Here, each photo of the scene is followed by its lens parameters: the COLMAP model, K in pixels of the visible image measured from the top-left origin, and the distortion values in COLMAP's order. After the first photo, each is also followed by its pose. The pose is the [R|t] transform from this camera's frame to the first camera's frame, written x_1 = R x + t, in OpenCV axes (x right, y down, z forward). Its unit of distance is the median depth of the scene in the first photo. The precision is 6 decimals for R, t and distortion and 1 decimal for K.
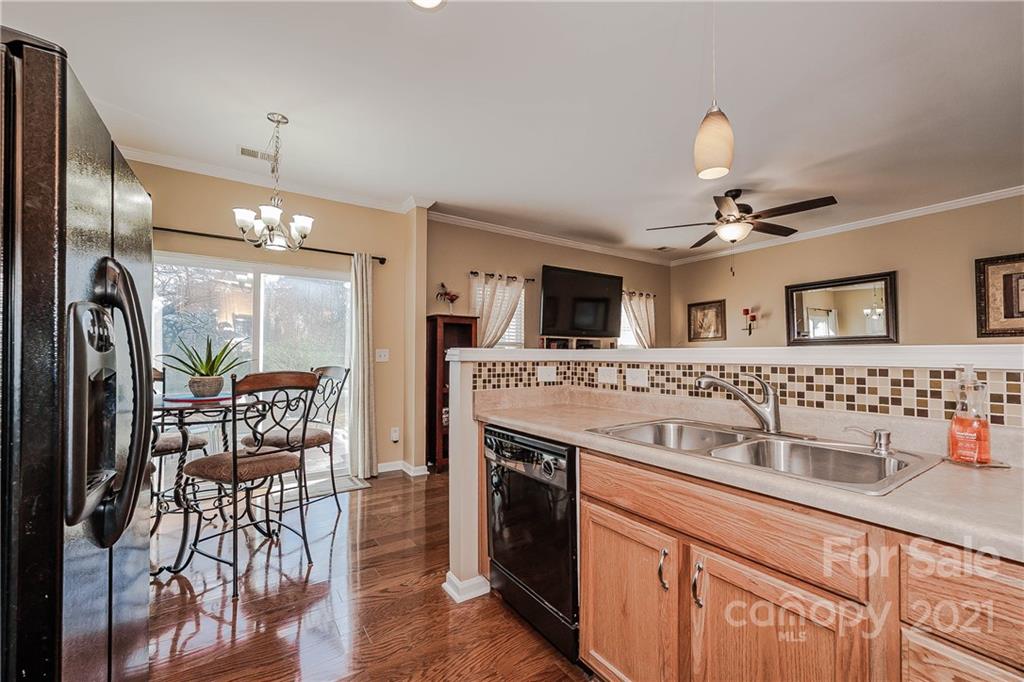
lens RADIAL K [[408.2, 0, 517.5], [0, 408.2, 346.9], [0, 0, 1]] dist [0.001926, -0.000125]
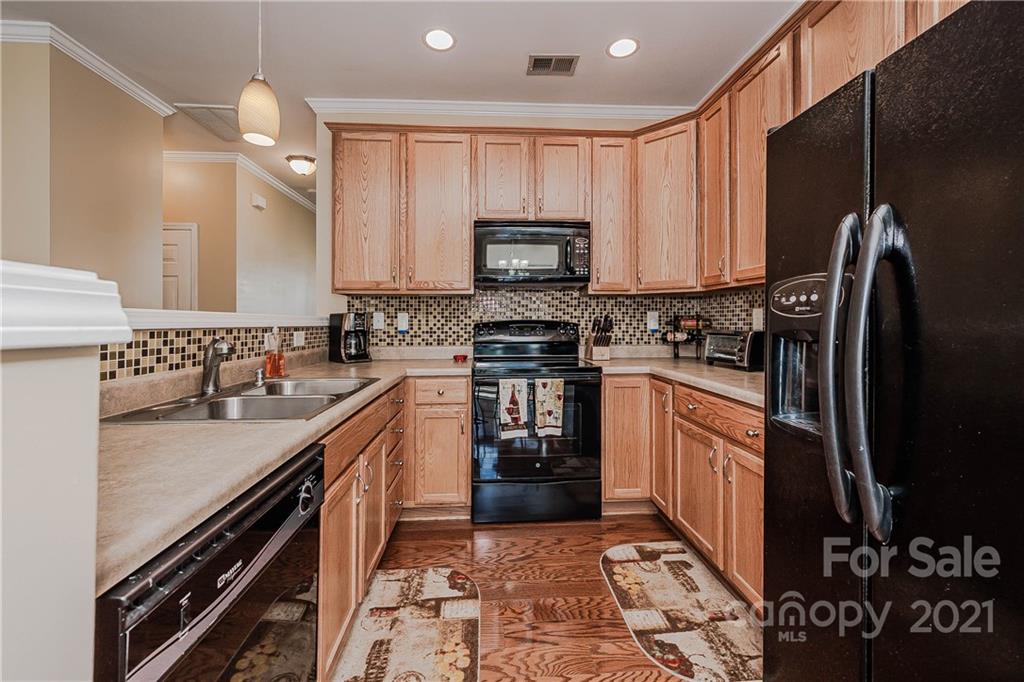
lens RADIAL K [[408.2, 0, 503.9], [0, 408.2, 319.9], [0, 0, 1]] dist [0.001926, -0.000125]
pose [[-0.853813, 0.002855, 0.520572, -0.152601], [-0.008824, 0.999762, -0.019954, 0.011829], [-0.520505, -0.021630, -0.853585, 0.454008]]
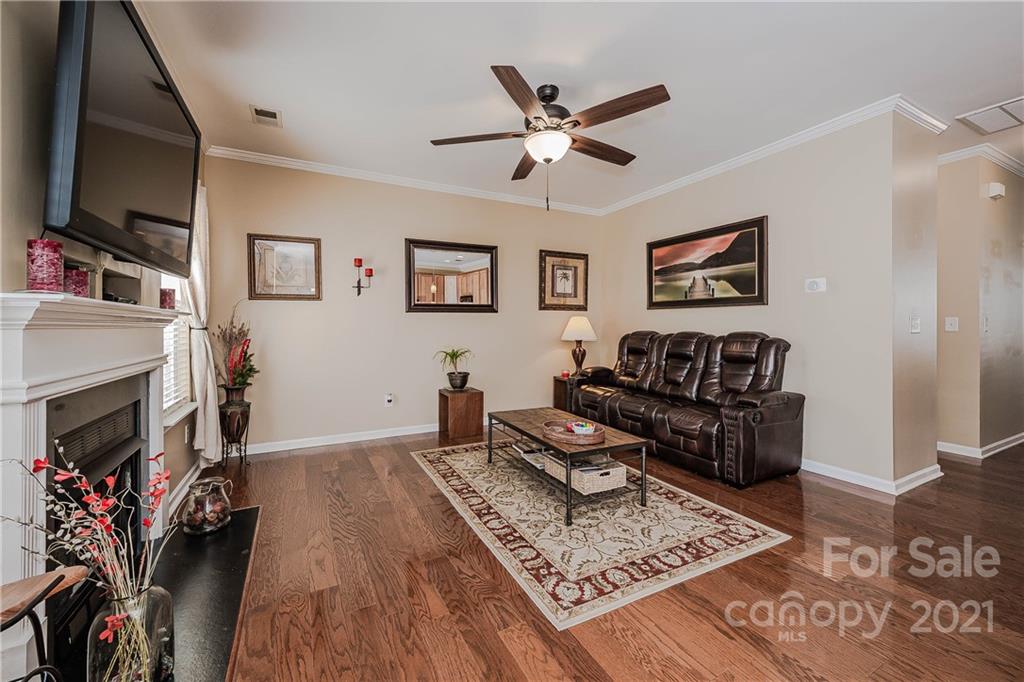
lens RADIAL K [[408.2, 0, 512.5], [0, 408.2, 326.7], [0, 0, 1]] dist [0.001926, -0.000125]
pose [[0.116604, -0.004000, 0.993170, -0.146786], [-0.018162, 0.999816, 0.006159, 0.020100], [-0.993012, -0.018756, 0.116510, 0.820025]]
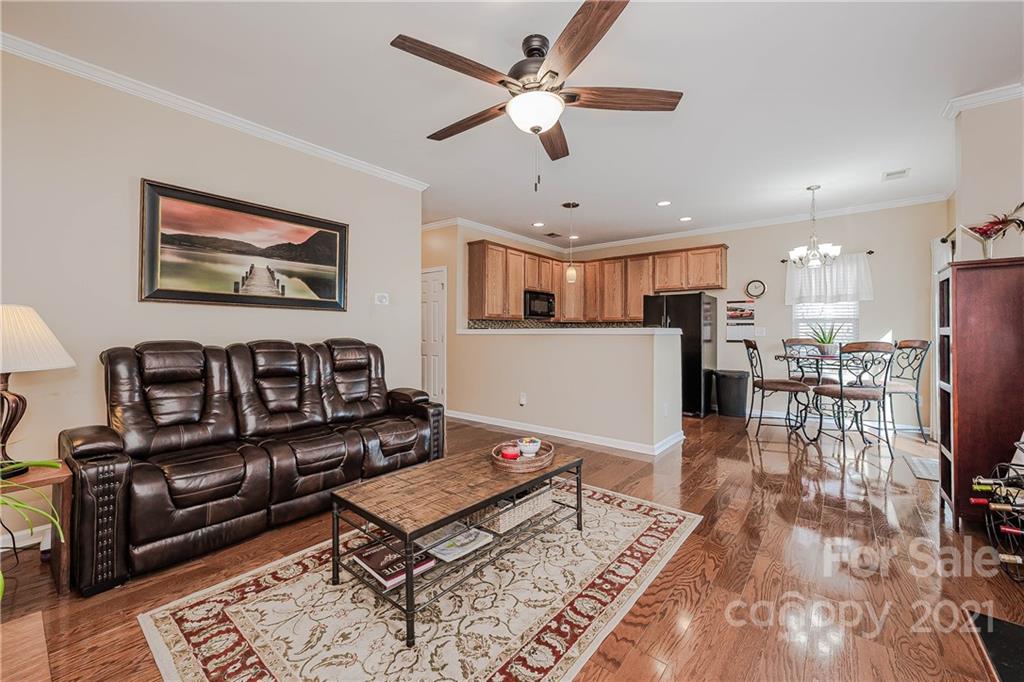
lens RADIAL K [[408.2, 0, 516.0], [0, 408.2, 326.4], [0, 0, 1]] dist [0.001926, -0.000125]
pose [[-0.957760, -0.007402, -0.287473, 0.612351], [0.002756, 0.999386, -0.034916, 0.031911], [0.287556, -0.034234, -0.957152, 1.294020]]
